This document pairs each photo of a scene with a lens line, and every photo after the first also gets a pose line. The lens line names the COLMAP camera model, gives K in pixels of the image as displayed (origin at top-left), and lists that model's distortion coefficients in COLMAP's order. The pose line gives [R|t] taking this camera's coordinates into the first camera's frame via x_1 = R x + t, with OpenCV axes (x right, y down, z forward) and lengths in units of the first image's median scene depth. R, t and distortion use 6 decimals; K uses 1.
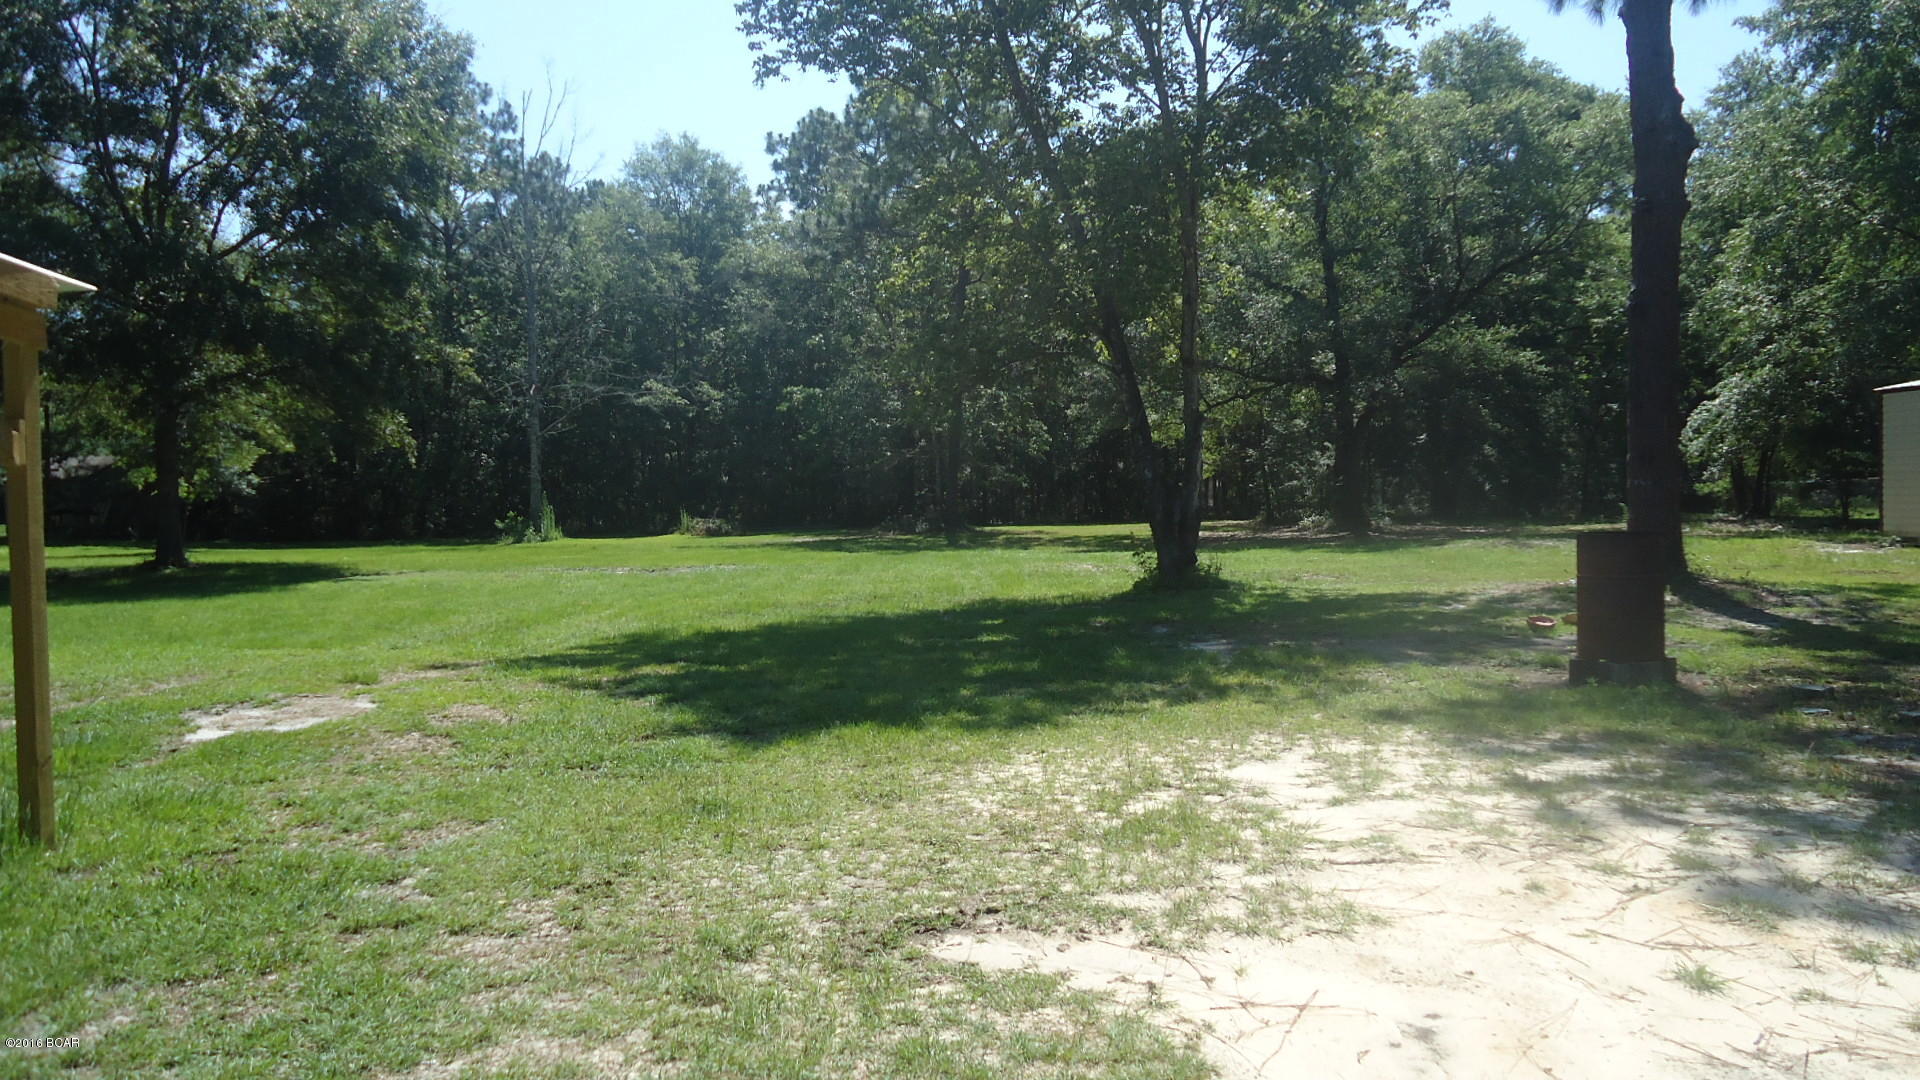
lens RADIAL K [[1389.4, 0, 960.9], [0, 1389.4, 537.8], [0, 0, 1]] dist [-0.005965, 0.006314]
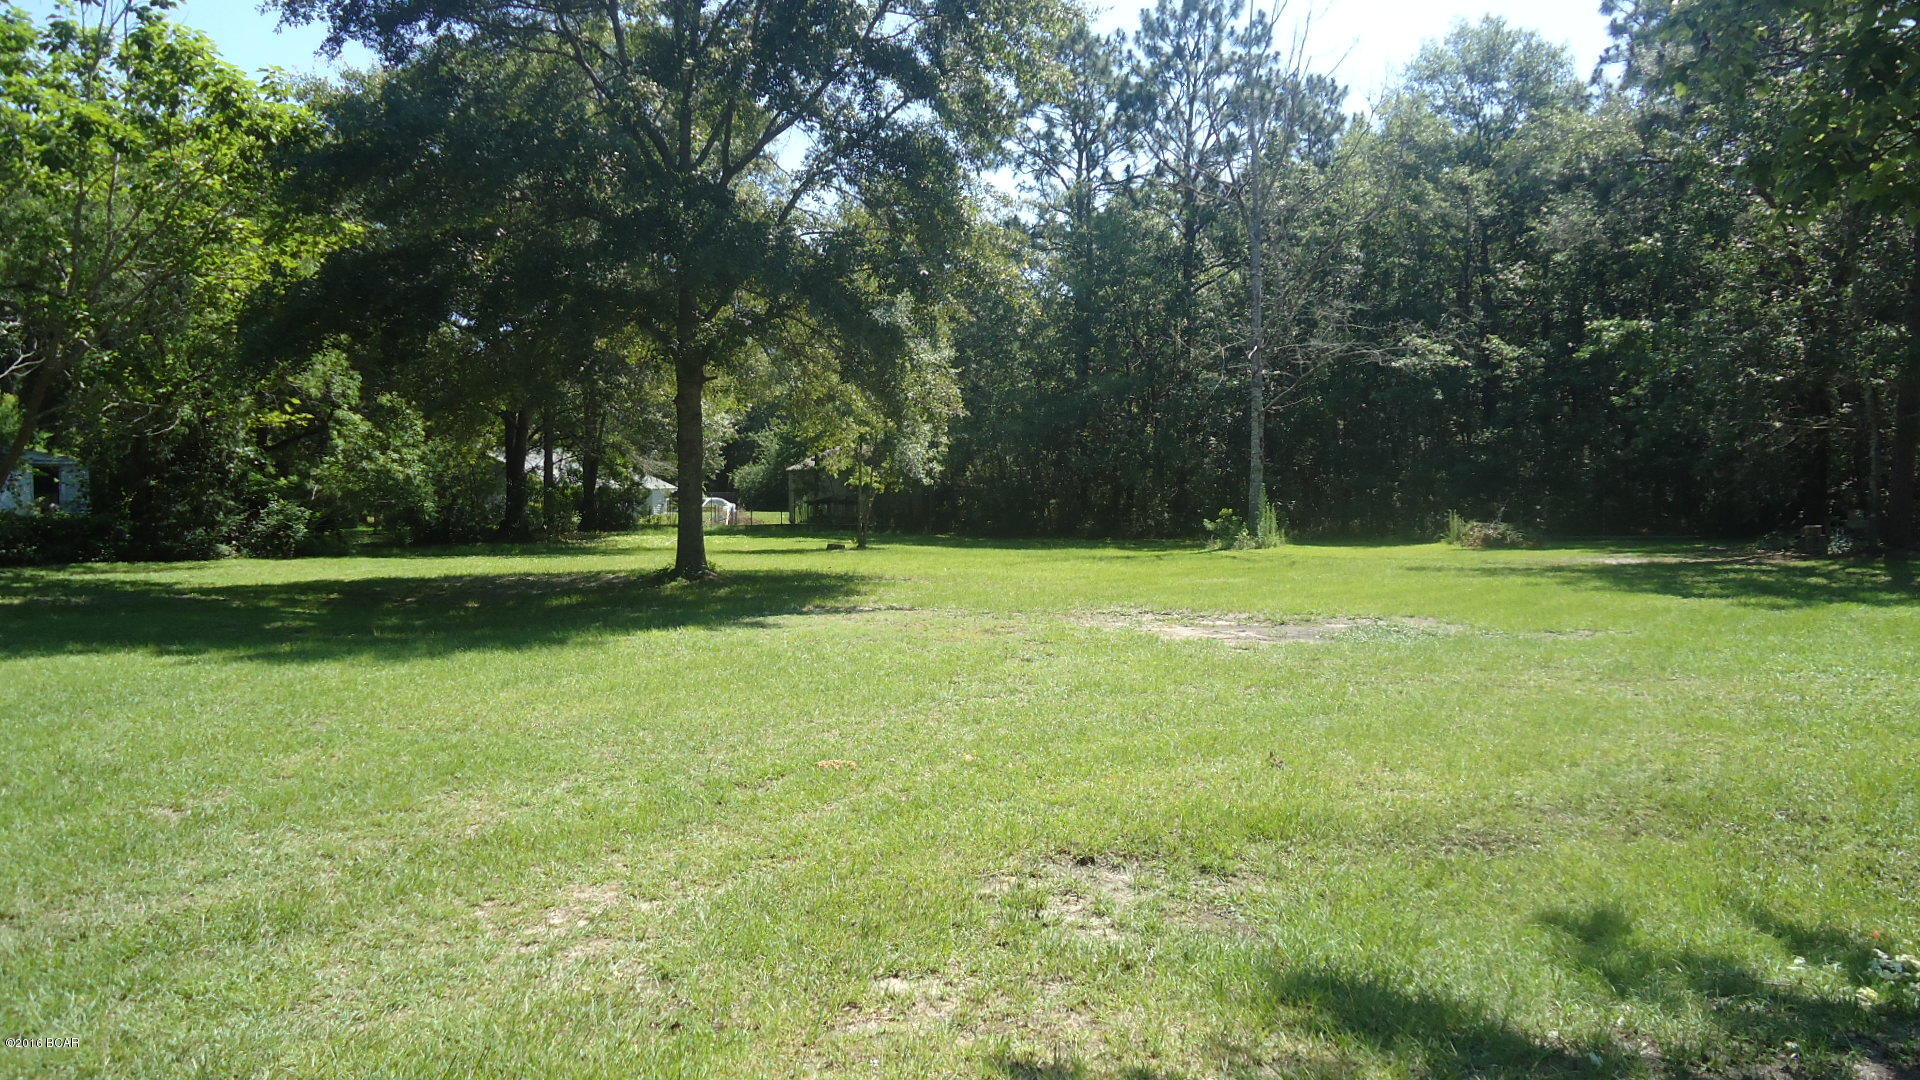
lens RADIAL K [[1389.4, 0, 955.0], [0, 1389.4, 536.0], [0, 0, 1]] dist [-0.005965, 0.006314]
pose [[0.826747, 0.028191, -0.561868, -0.006102], [-0.025727, 0.999593, 0.012299, -0.008677], [0.561986, 0.004287, 0.827136, 0.248813]]
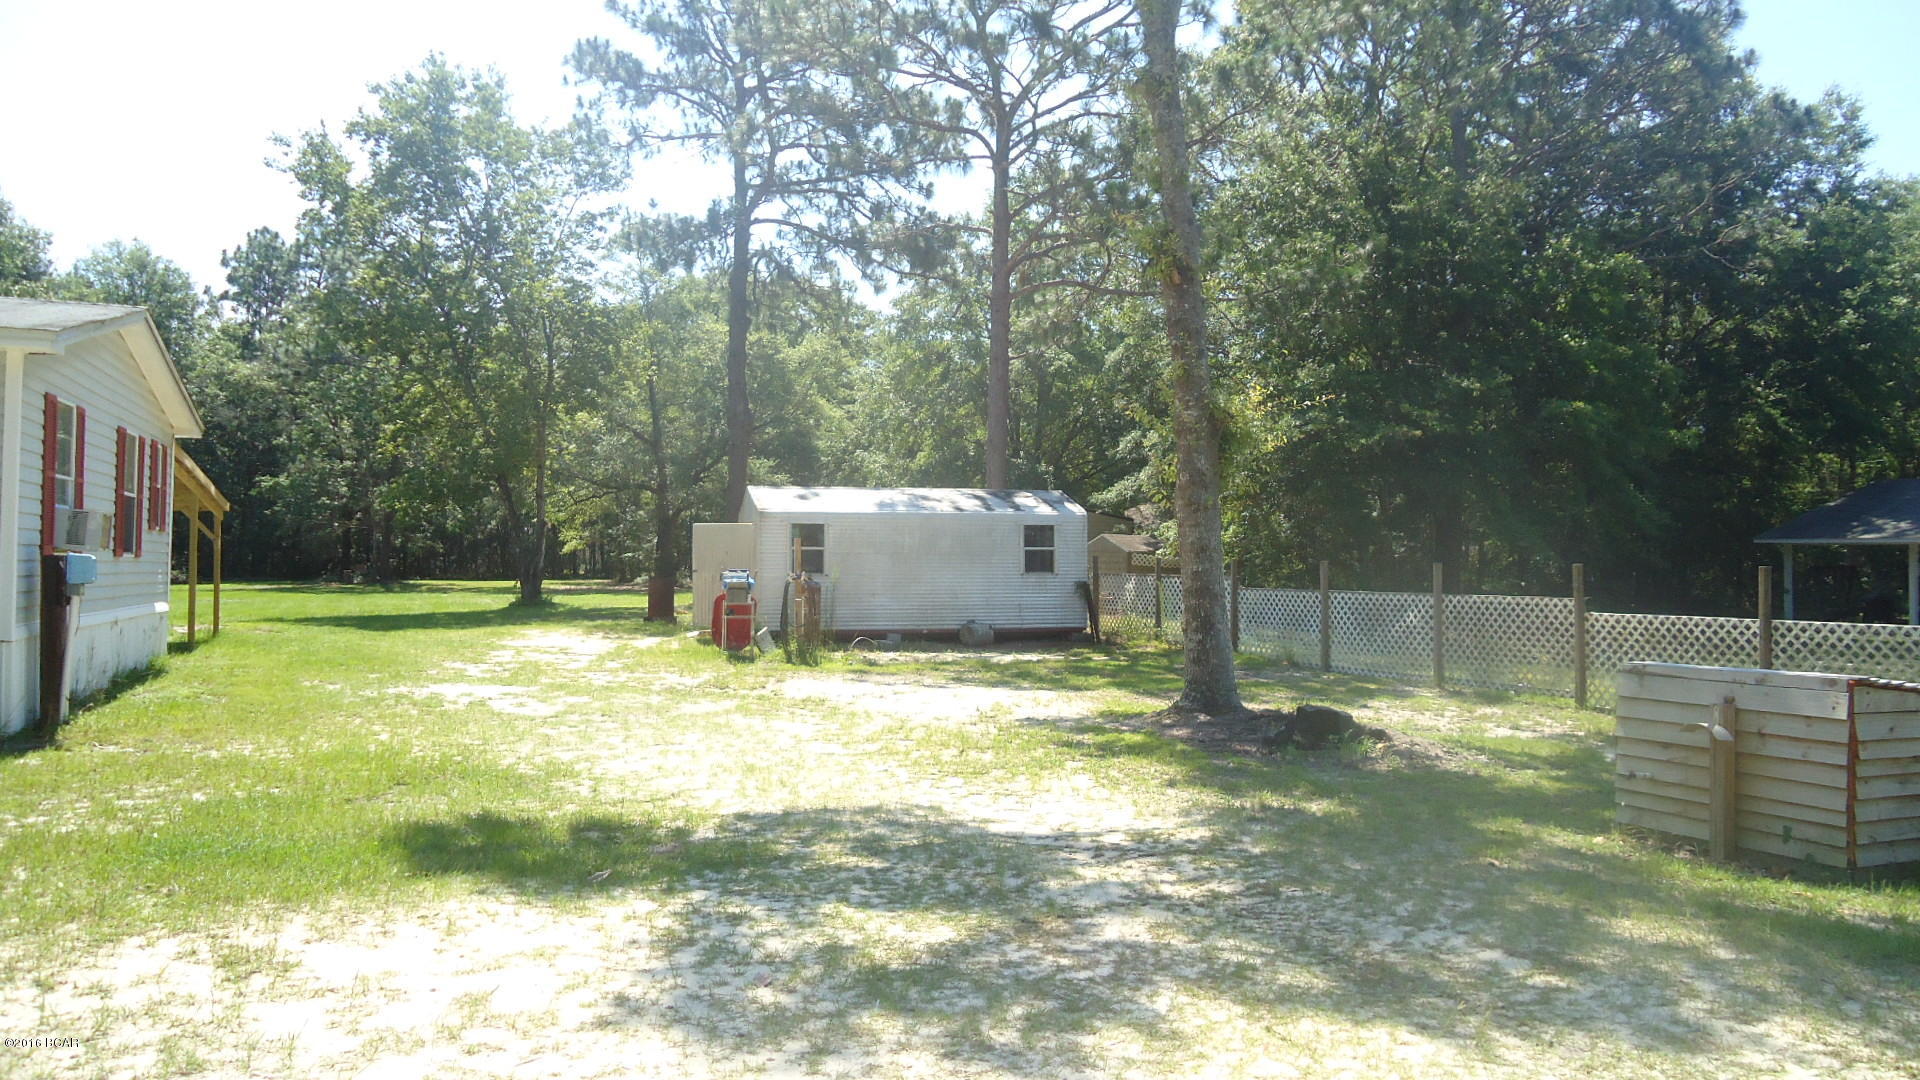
lens RADIAL K [[1389.4, 0, 944.4], [0, 1389.4, 527.5], [0, 0, 1]] dist [-0.005965, 0.006314]
pose [[0.918344, 0.036579, 0.394089, -0.033104], [-0.014389, 0.998147, -0.059115, 0.011401], [-0.395521, 0.048618, 0.917169, -0.384763]]
